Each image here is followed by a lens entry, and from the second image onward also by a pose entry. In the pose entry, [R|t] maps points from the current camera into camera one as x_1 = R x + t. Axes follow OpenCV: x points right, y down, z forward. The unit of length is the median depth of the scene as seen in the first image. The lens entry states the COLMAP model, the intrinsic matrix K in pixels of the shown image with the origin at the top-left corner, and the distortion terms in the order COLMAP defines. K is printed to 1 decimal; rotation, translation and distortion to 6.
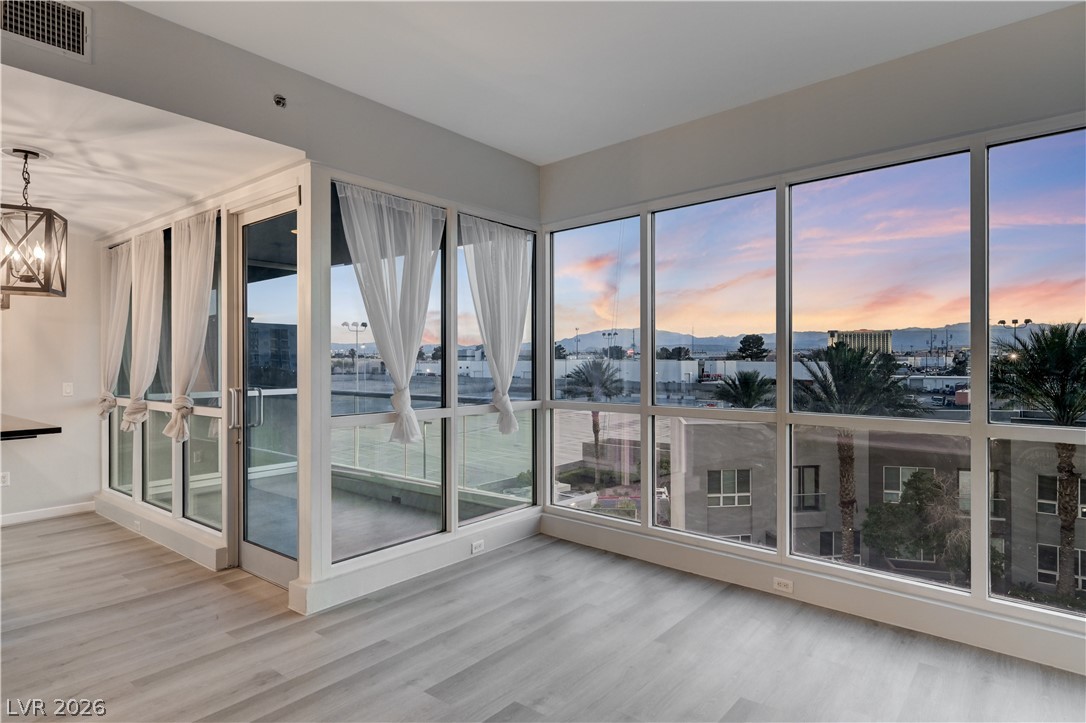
lens RADIAL K [[605.6, 0, 547.7], [0, 605.6, 359.2], [0, 0, 1]] dist [-0.001640, -0.000142]
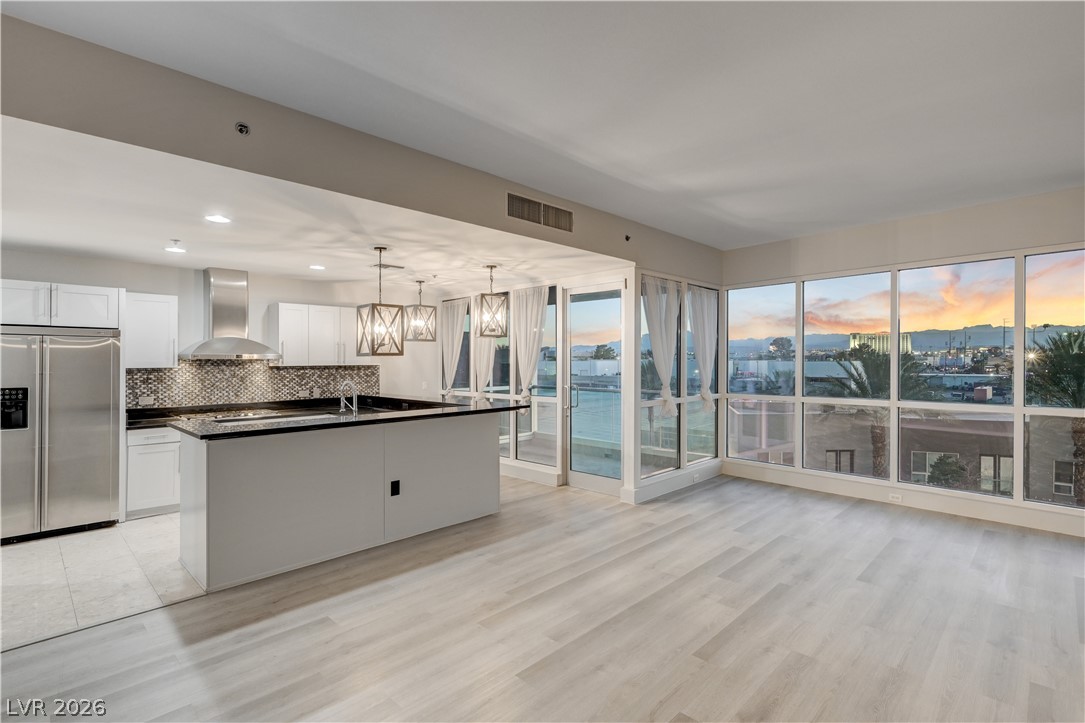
lens RADIAL K [[513.3, 0, 542.5], [0, 513.3, 361.5], [0, 0, 1]] dist [-0.004050, -0.000374]
pose [[0.994315, -0.000327, -0.106477, -0.342776], [0.000882, 0.999986, 0.005169, -0.025679], [0.106474, -0.005233, 0.994302, -0.429752]]
